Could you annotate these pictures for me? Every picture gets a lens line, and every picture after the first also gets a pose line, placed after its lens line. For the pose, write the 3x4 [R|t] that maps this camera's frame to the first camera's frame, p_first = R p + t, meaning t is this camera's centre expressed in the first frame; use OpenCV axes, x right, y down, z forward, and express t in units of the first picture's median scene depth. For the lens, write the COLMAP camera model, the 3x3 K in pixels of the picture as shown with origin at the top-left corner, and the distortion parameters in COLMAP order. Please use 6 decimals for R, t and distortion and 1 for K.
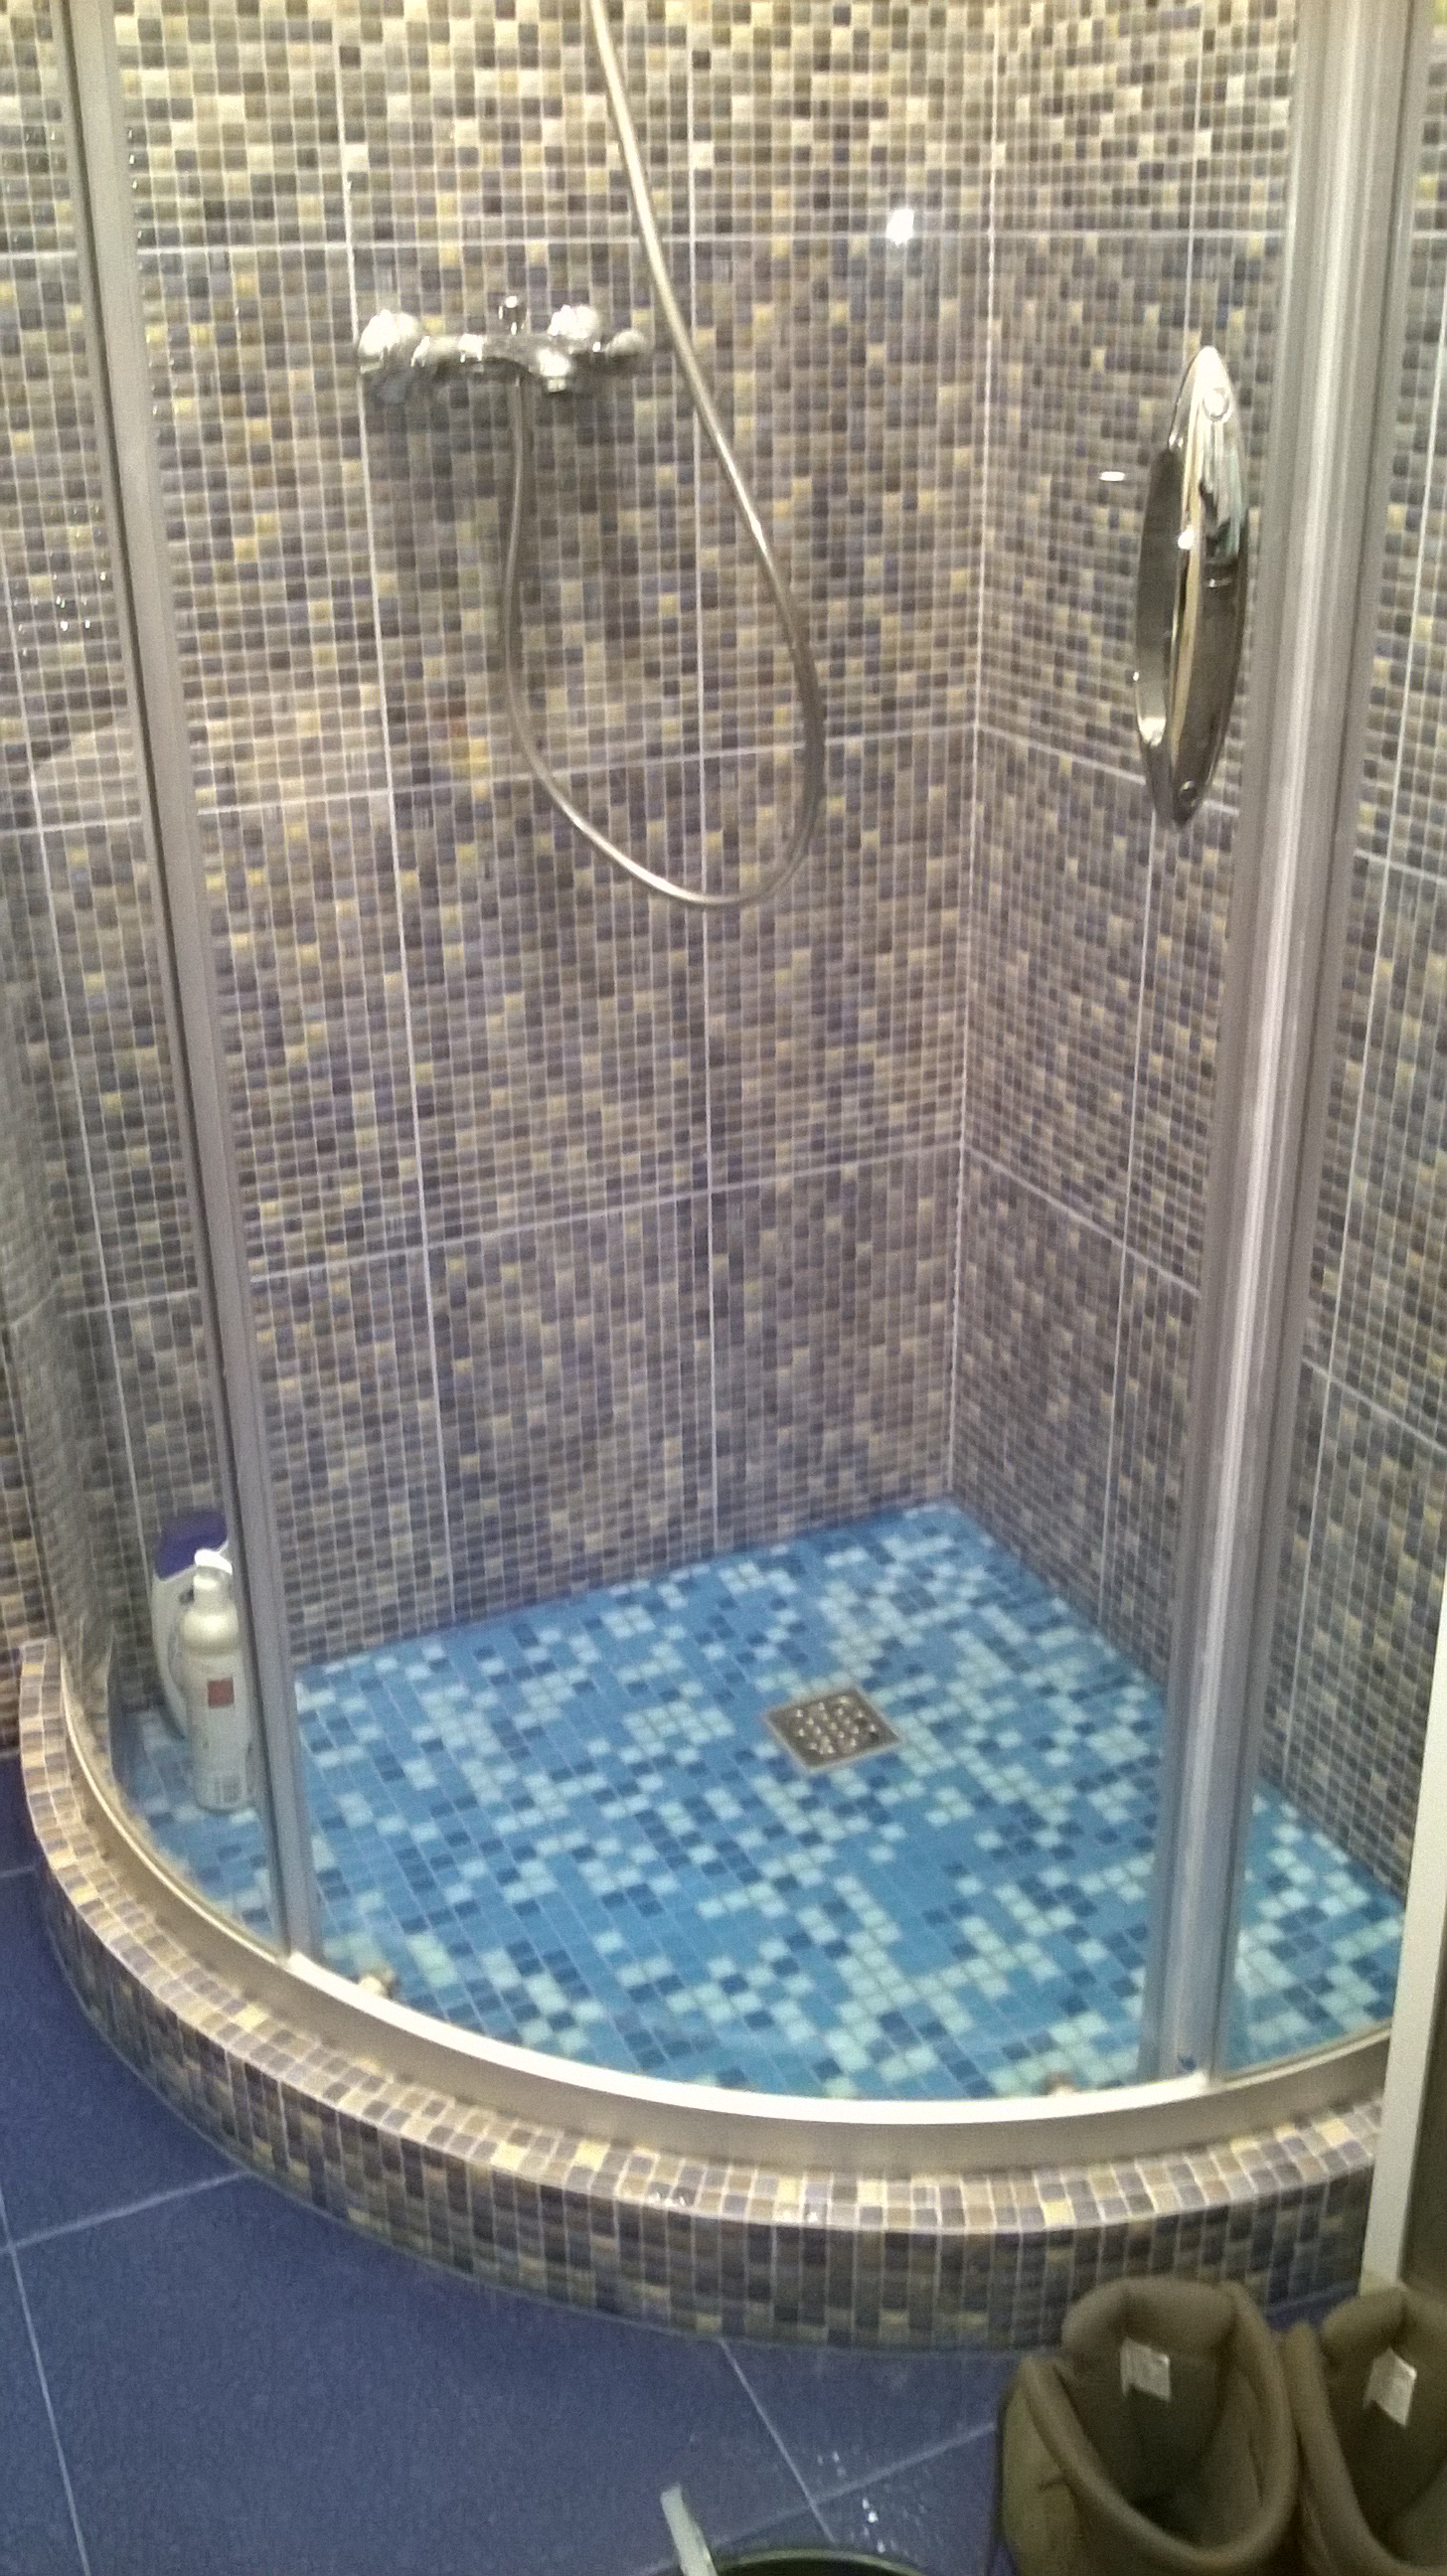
lens RADIAL K [[2169.5, 0, 760.6], [0, 2169.5, 1285.8], [0, 0, 1]] dist [0.050225, -0.259651]
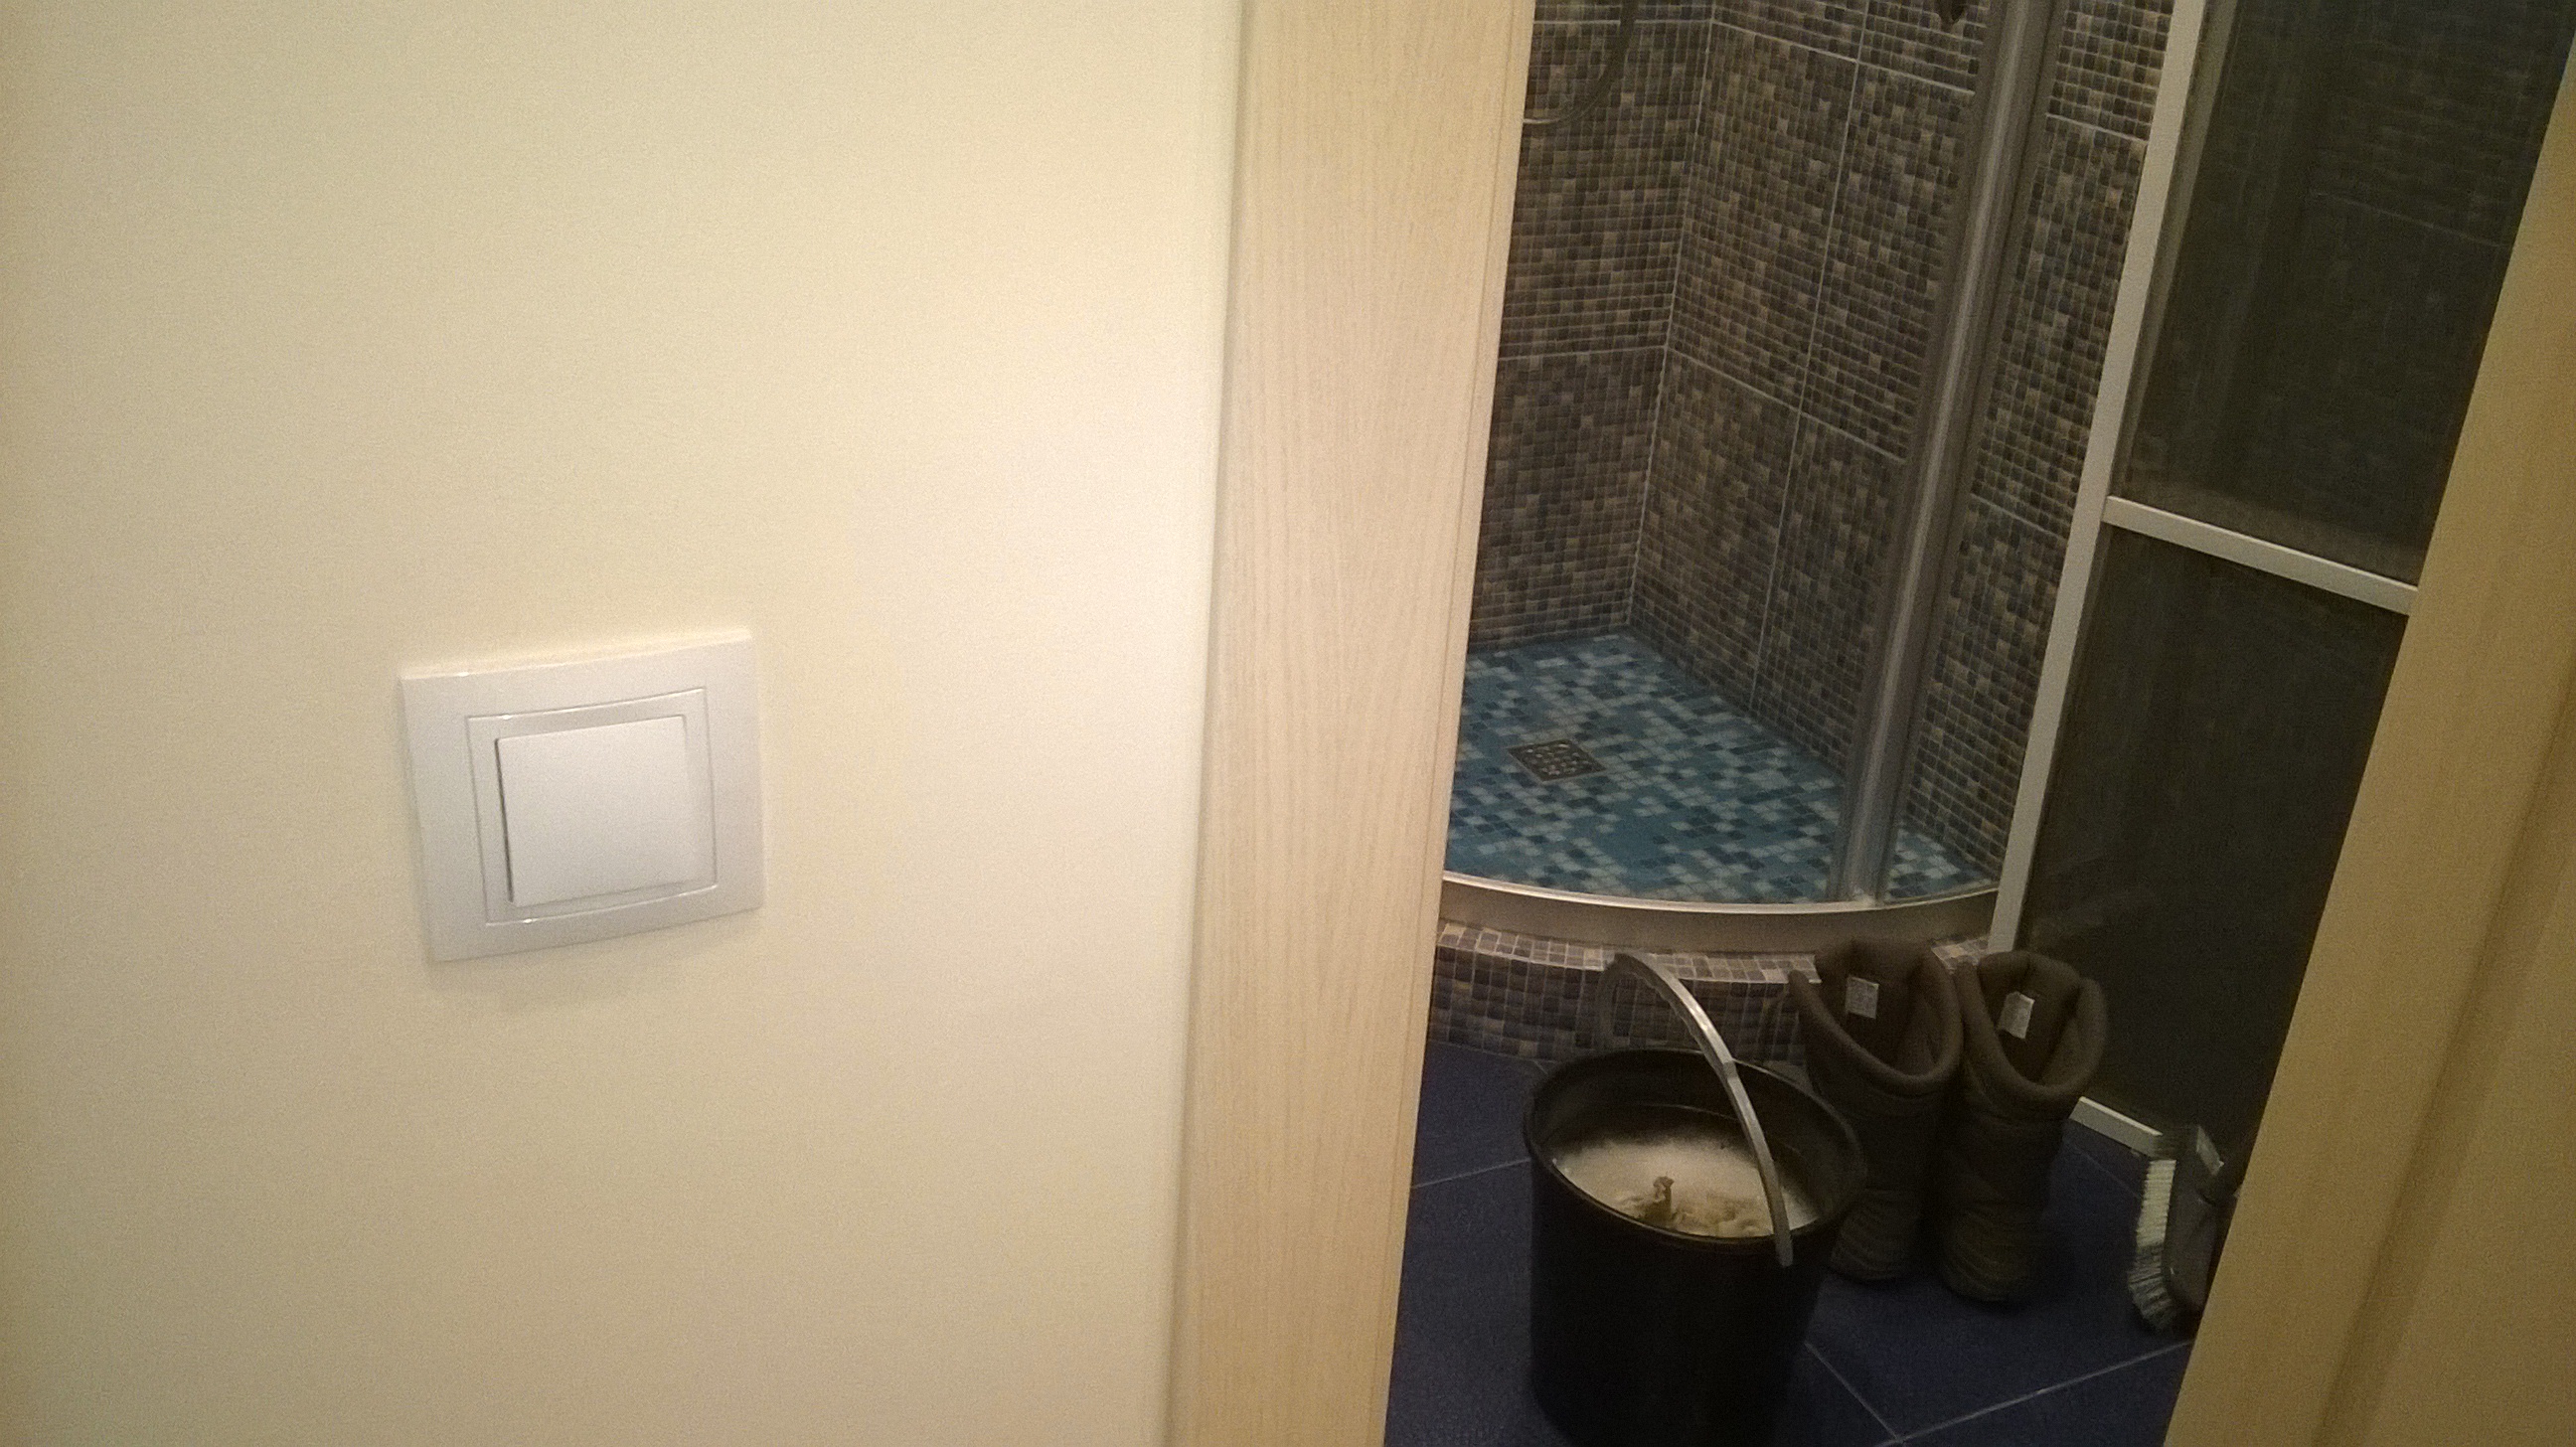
lens RADIAL K [[2131.6, 0, 1299.5], [0, 2131.6, 694.1], [0, 0, 1]] dist [0.039394, 0.001432]
pose [[0.997653, 0.063484, 0.025649, -0.170595], [-0.063567, 0.997975, 0.002450, 0.178660], [-0.025441, -0.004074, 0.999668, -0.332375]]
